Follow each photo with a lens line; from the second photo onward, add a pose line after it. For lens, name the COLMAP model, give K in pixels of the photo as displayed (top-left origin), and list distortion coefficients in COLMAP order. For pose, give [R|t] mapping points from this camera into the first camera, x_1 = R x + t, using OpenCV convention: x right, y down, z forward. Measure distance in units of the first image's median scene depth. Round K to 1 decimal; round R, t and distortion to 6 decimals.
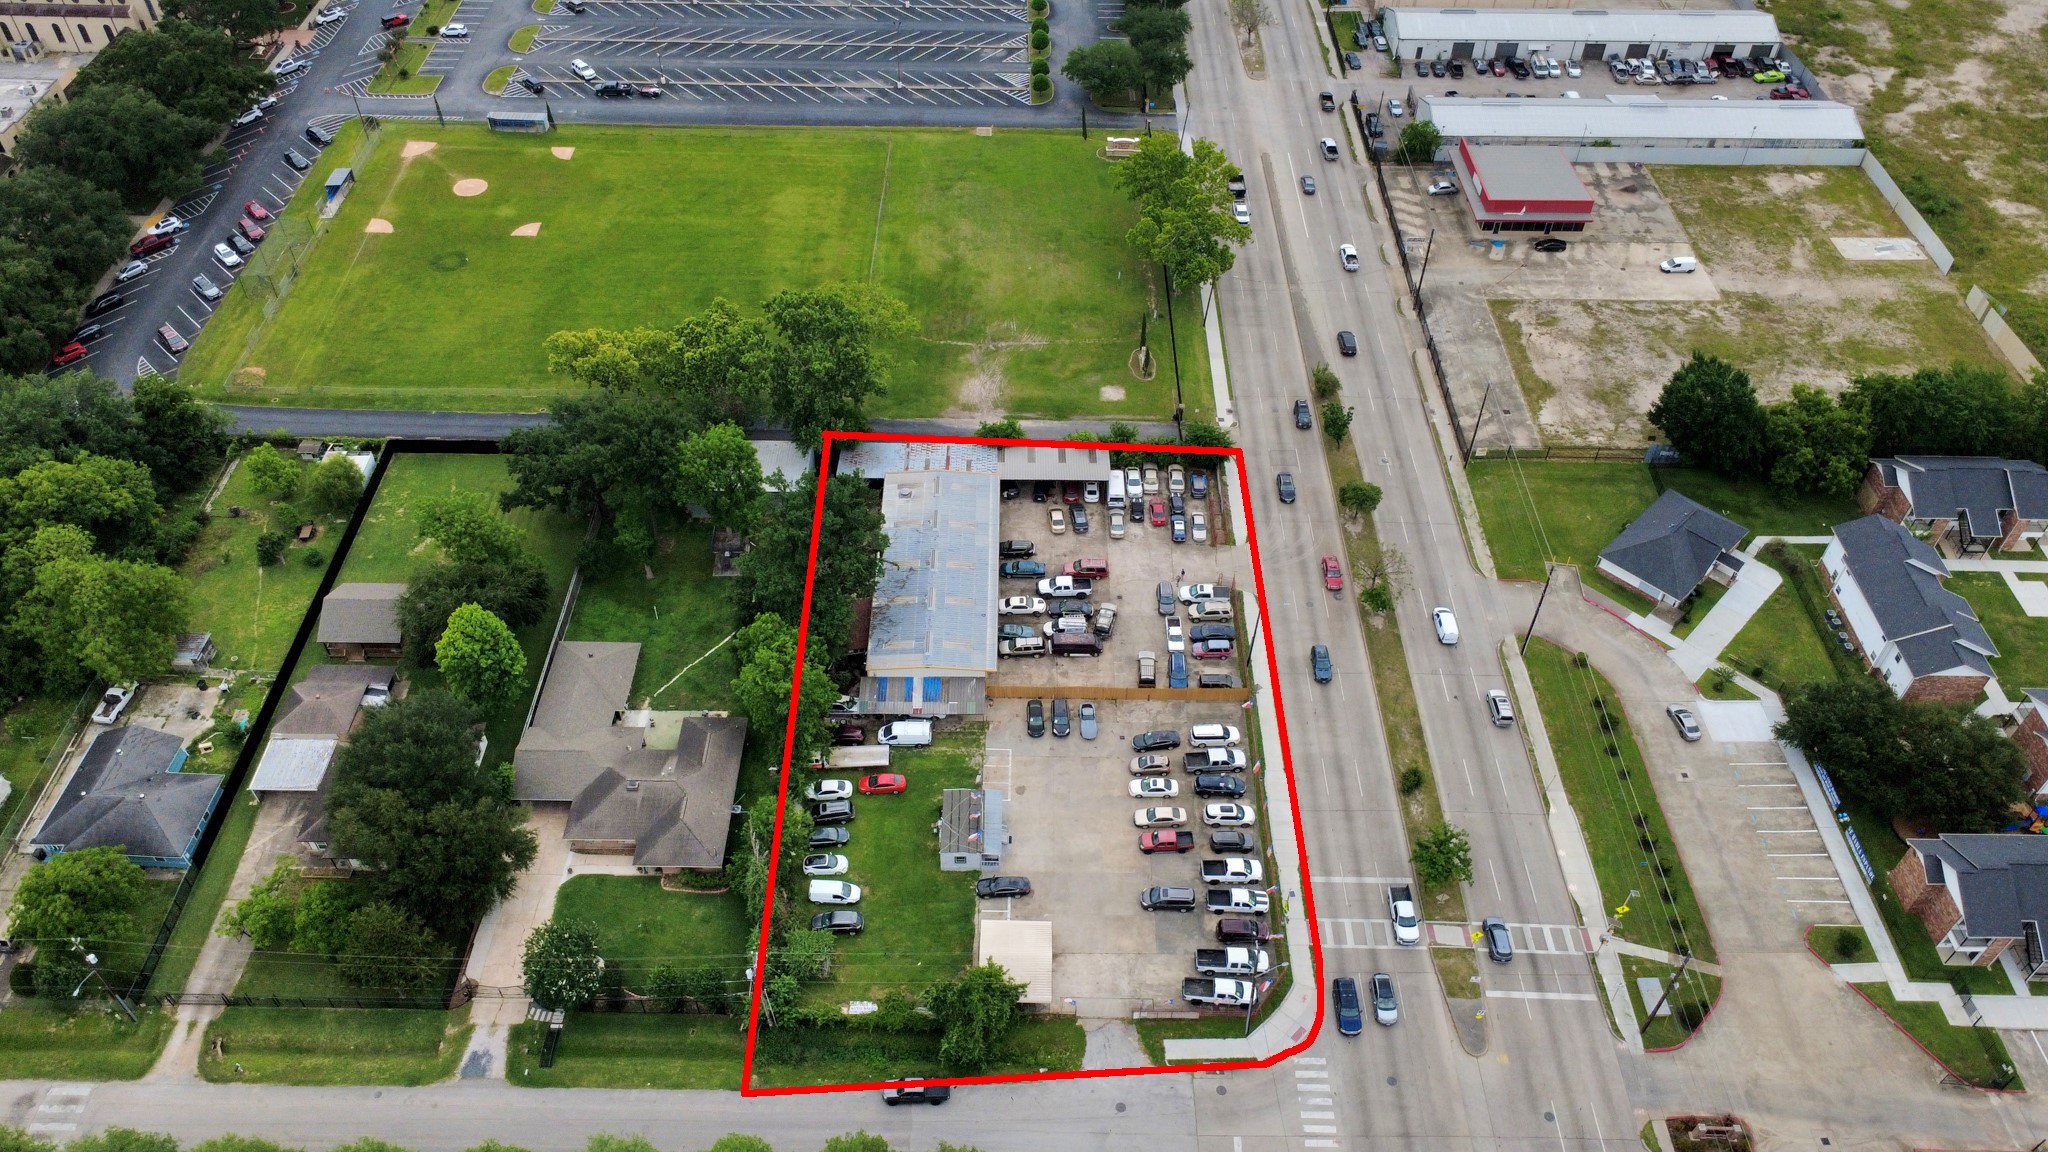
lens RADIAL K [[1486.0, 0, 1024.0], [0, 1486.0, 576.0], [0, 0, 1]] dist [0.001290, 0.000997]
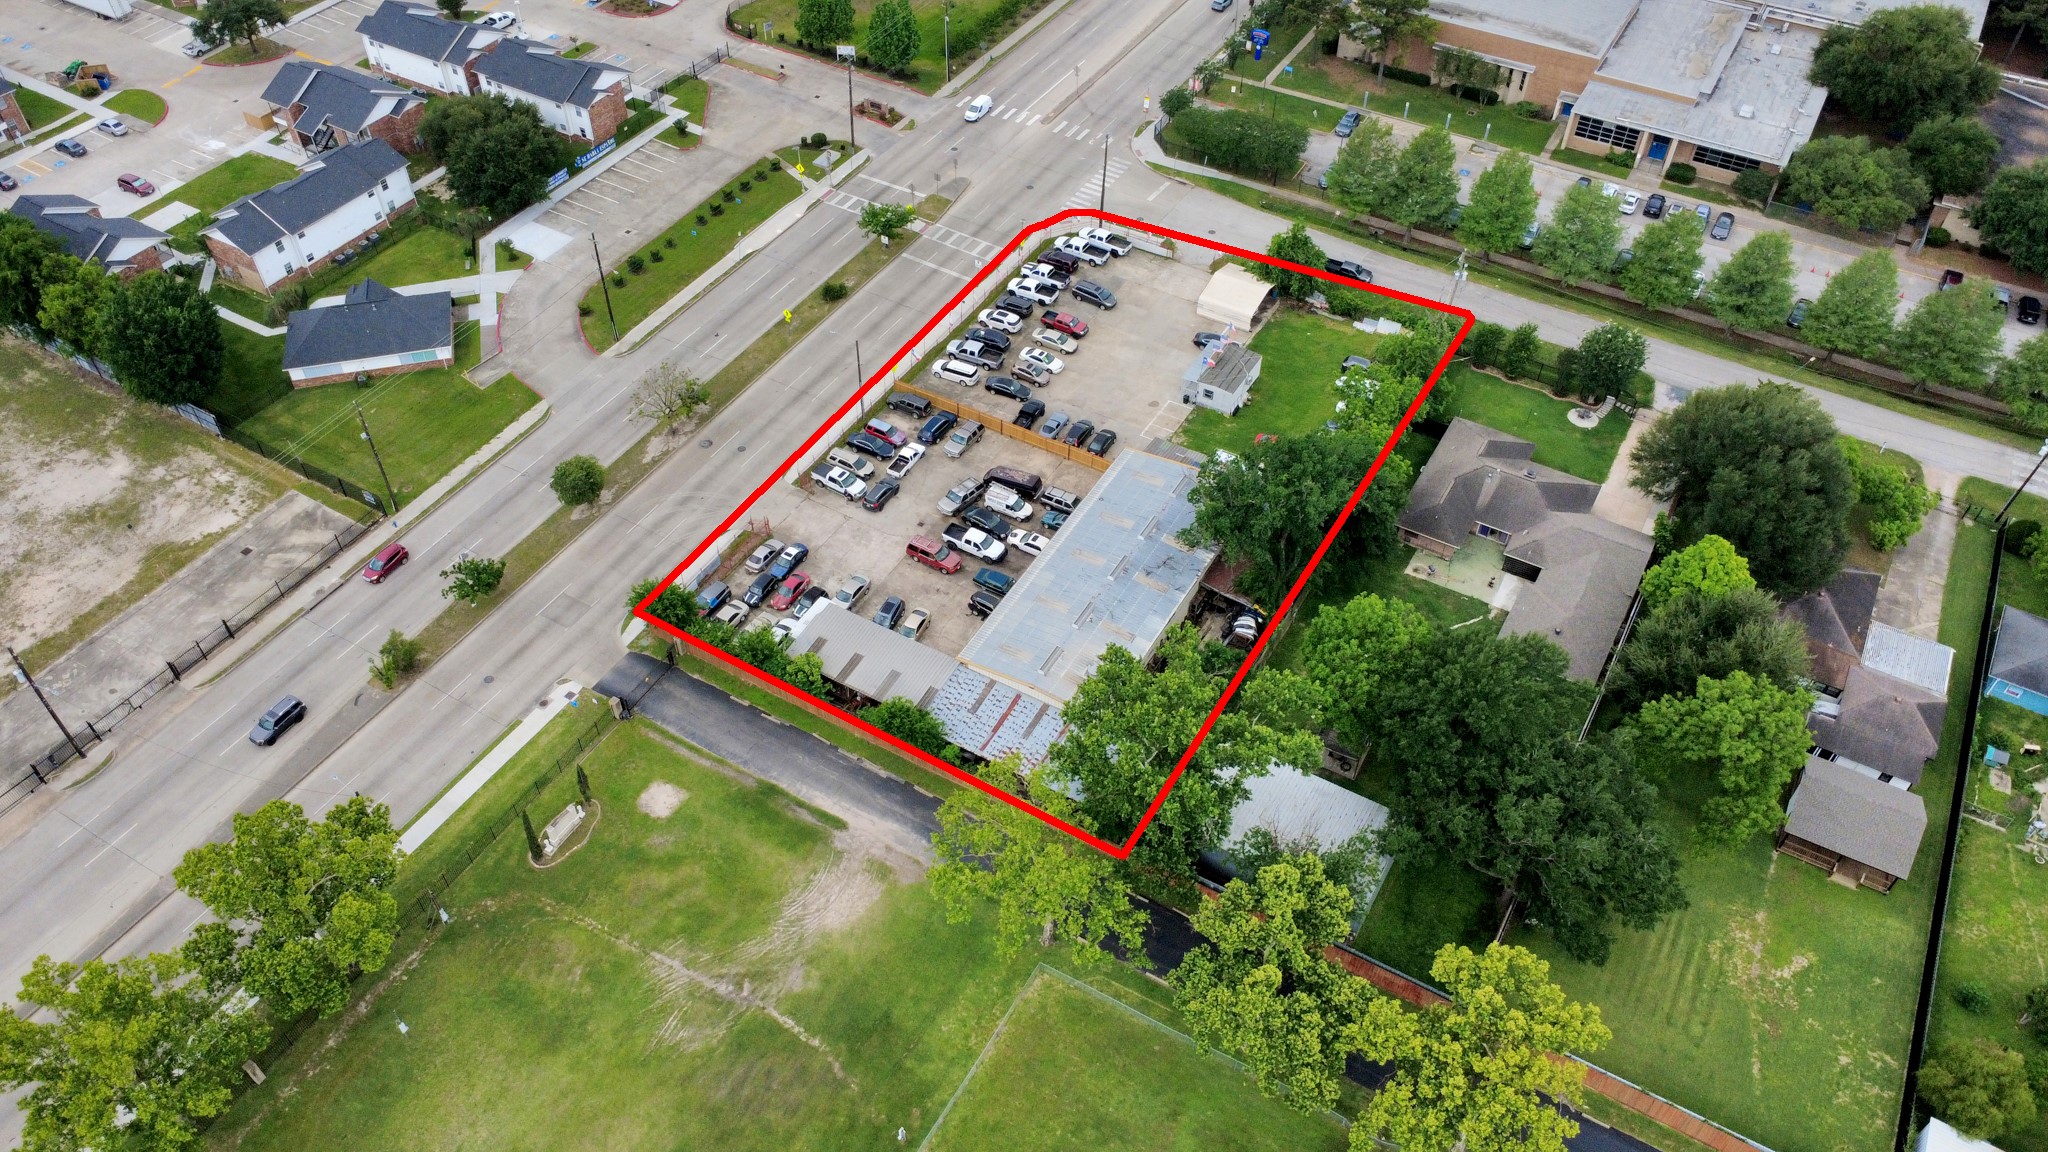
lens RADIAL K [[1486.0, 0, 1024.0], [0, 1486.0, 576.0], [0, 0, 1]] dist [0.001290, 0.000997]
pose [[-0.868027, -0.370903, 0.330091, -0.272885], [0.334332, 0.054890, 0.940855, -0.752404], [-0.367085, 0.927048, 0.076359, 0.942197]]
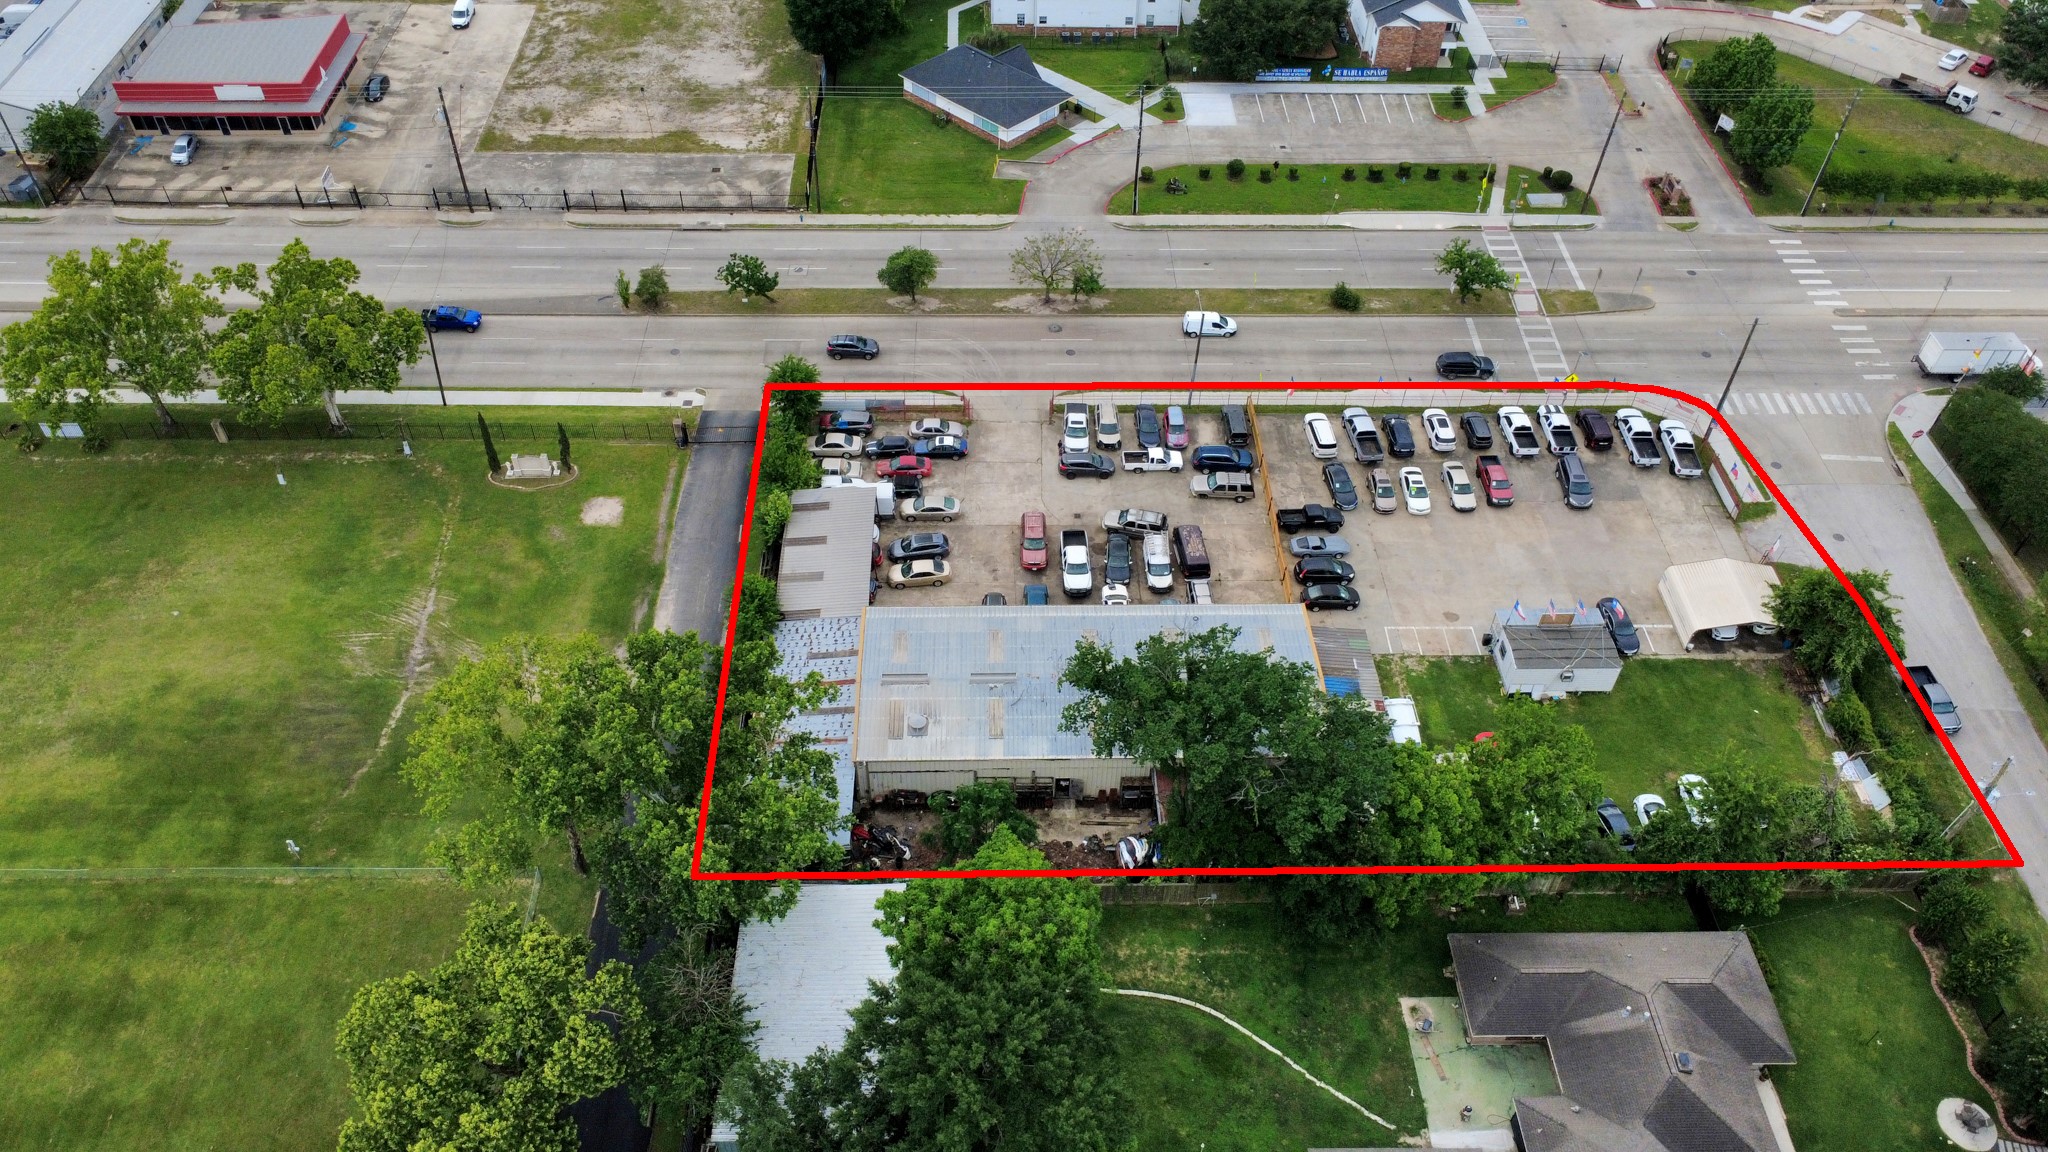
lens RADIAL K [[1486.0, 0, 1024.0], [0, 1486.0, 576.0], [0, 0, 1]] dist [0.001290, 0.000997]
pose [[-0.025820, -0.726683, 0.686487, -0.433432], [0.693208, 0.481774, 0.536056, -0.363160], [-0.720275, 0.489720, 0.491304, 0.689850]]
